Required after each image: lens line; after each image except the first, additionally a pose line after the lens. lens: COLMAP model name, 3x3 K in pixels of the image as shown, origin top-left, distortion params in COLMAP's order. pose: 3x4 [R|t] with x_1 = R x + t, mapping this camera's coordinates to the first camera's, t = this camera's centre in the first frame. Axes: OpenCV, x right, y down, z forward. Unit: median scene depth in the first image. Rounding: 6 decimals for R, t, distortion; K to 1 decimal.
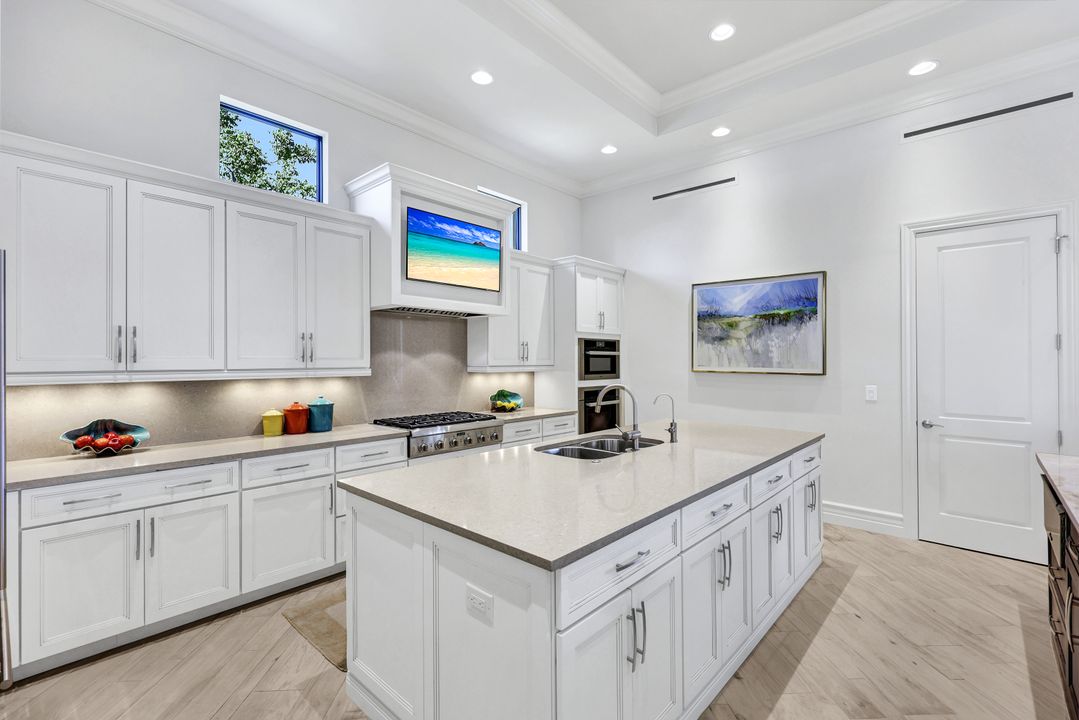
lens RADIAL K [[482.2, 0, 539.5], [0, 482.2, 360.0], [0, 0, 1]] dist [0.031996, -0.000212]
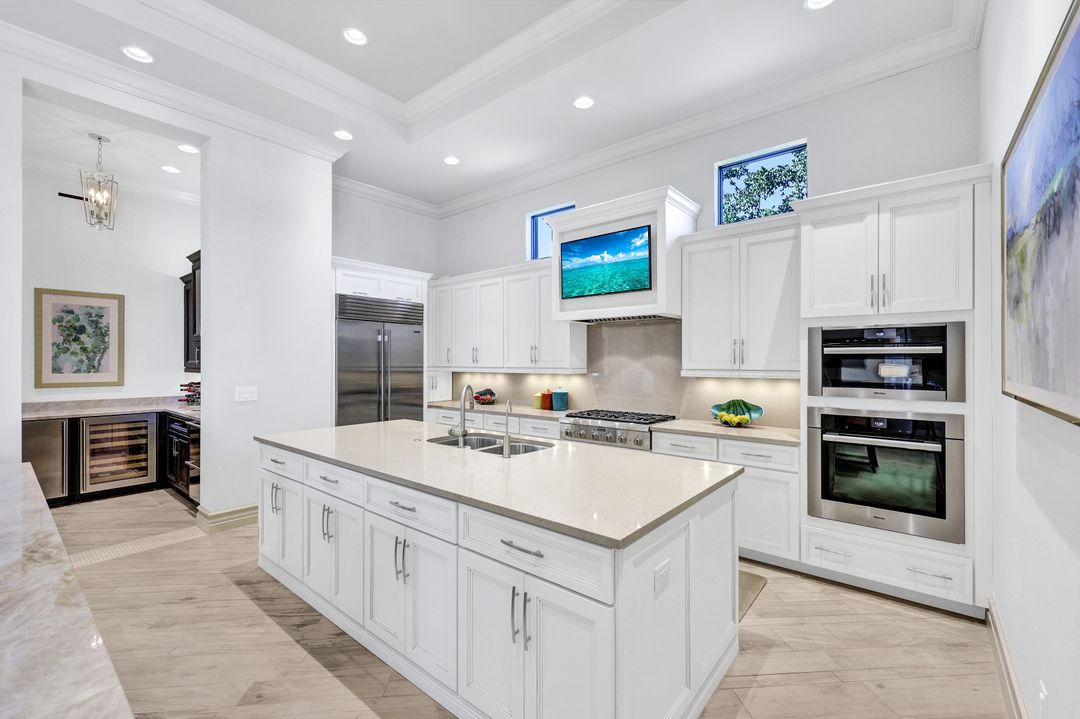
lens RADIAL K [[458.3, 0, 540.0], [0, 458.3, 359.5], [0, 0, 1]] dist [0.000298, 0.000148]
pose [[0.046619, -0.003394, -0.998907, 0.872106], [0.000920, 0.999994, -0.003355, -0.003528], [0.998912, -0.000763, 0.046622, 0.819772]]
